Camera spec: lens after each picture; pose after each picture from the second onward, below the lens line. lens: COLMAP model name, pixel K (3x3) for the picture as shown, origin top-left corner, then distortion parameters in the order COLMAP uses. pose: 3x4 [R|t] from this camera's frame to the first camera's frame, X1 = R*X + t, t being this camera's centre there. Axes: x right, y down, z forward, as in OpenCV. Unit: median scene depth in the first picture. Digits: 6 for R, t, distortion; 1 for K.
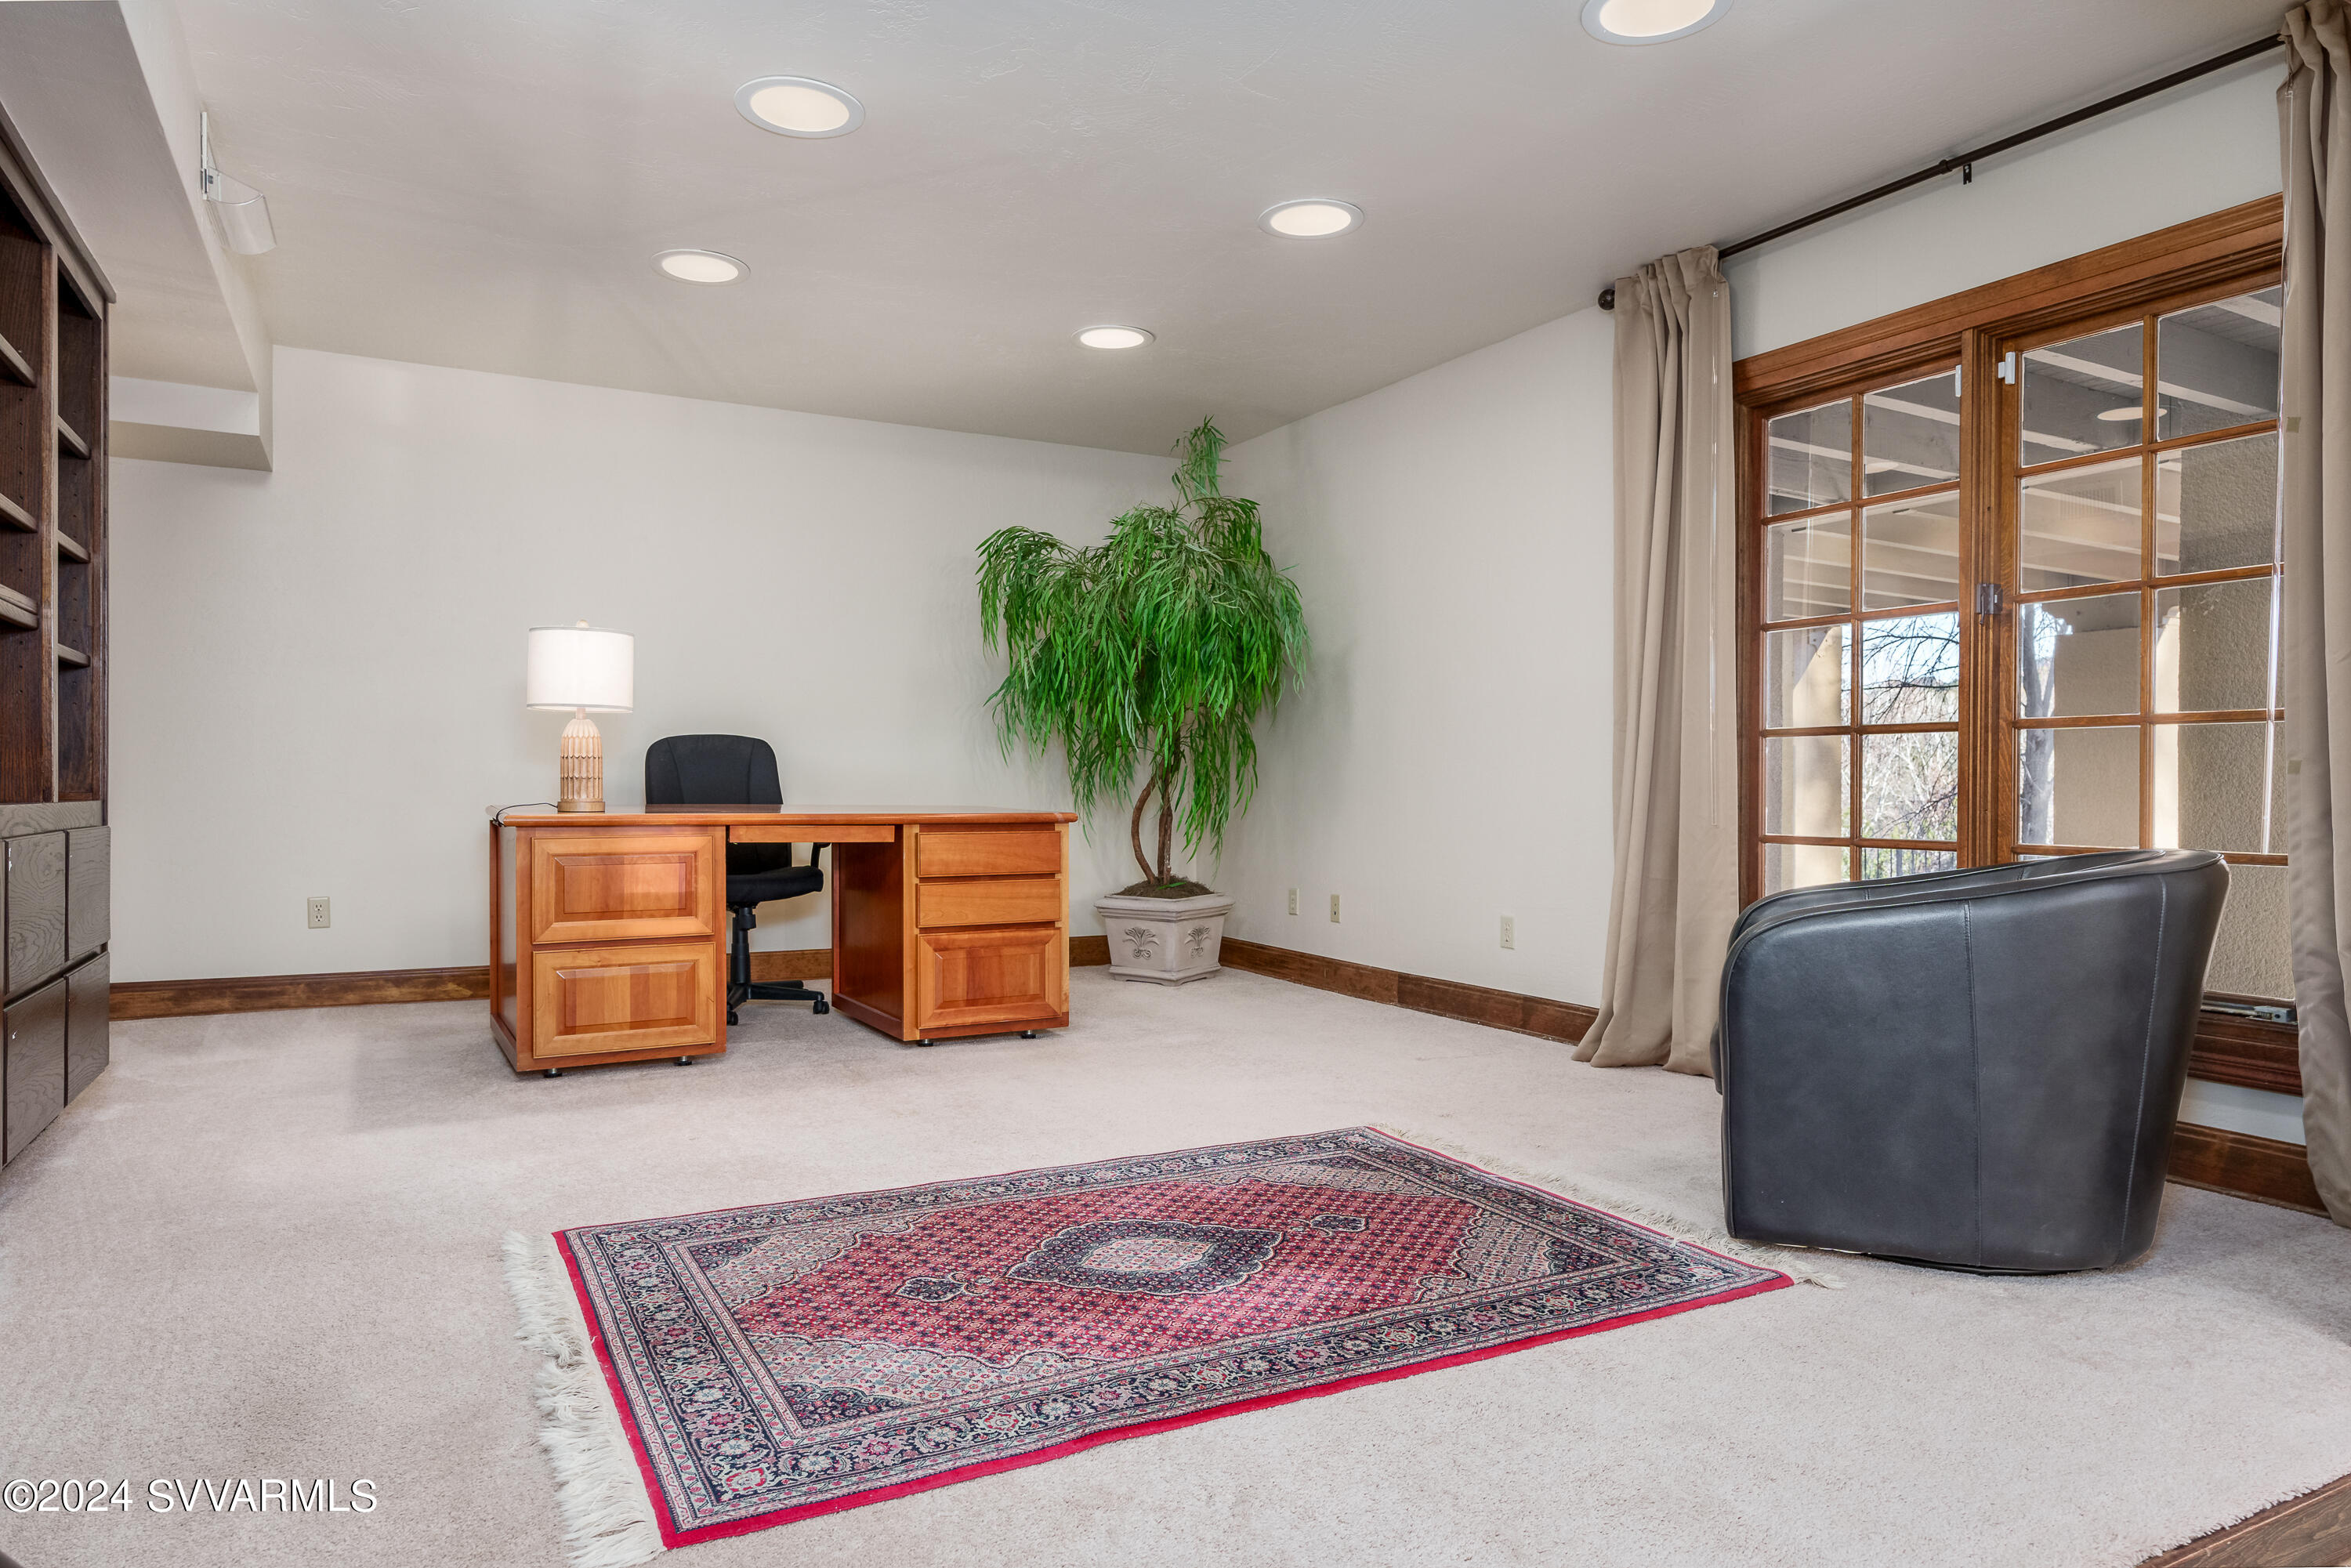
lens RADIAL K [[1420.6, 0, 1175.5], [0, 1420.6, 784.0], [0, 0, 1]] dist [0.003452, 0.001086]
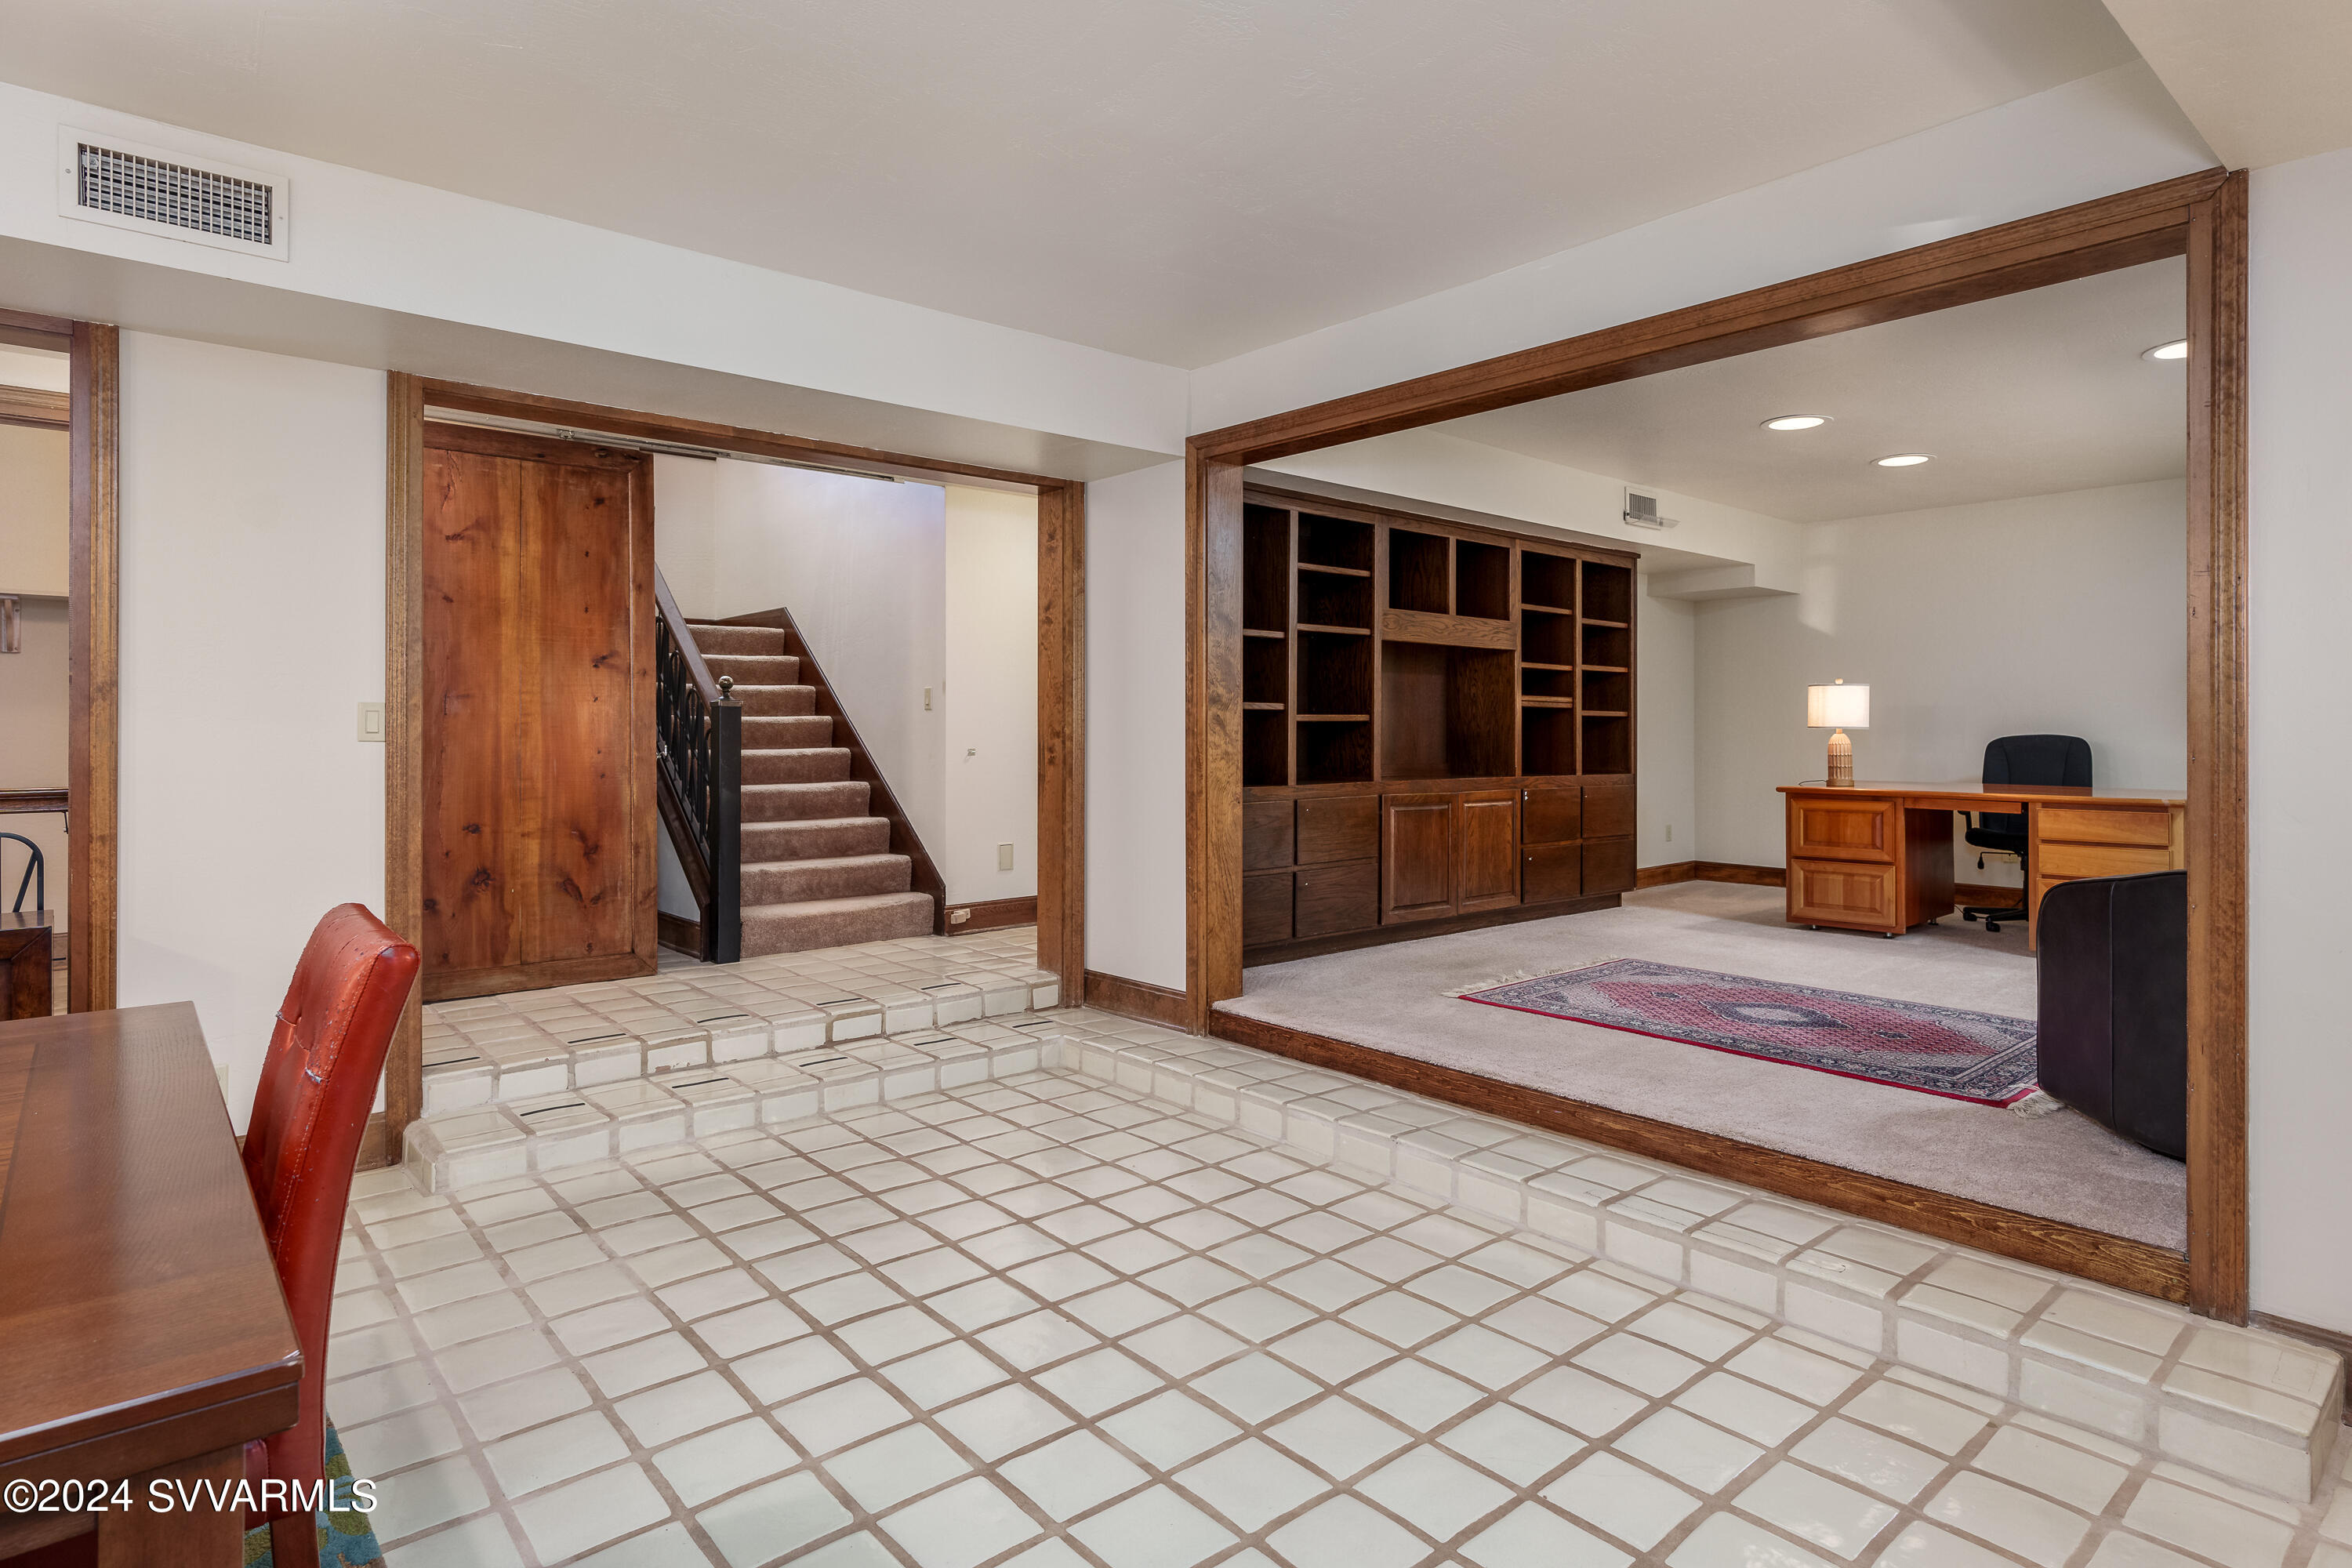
lens RADIAL K [[1215.0, 0, 1171.6], [0, 1215.0, 732.2], [0, 0, 1]] dist [0.002063, 0.001038]
pose [[0.192624, -0.007696, -0.981242, 0.923761], [0.006537, 0.999957, -0.006559, -0.044092], [0.981251, -0.005151, 0.192666, -0.112982]]
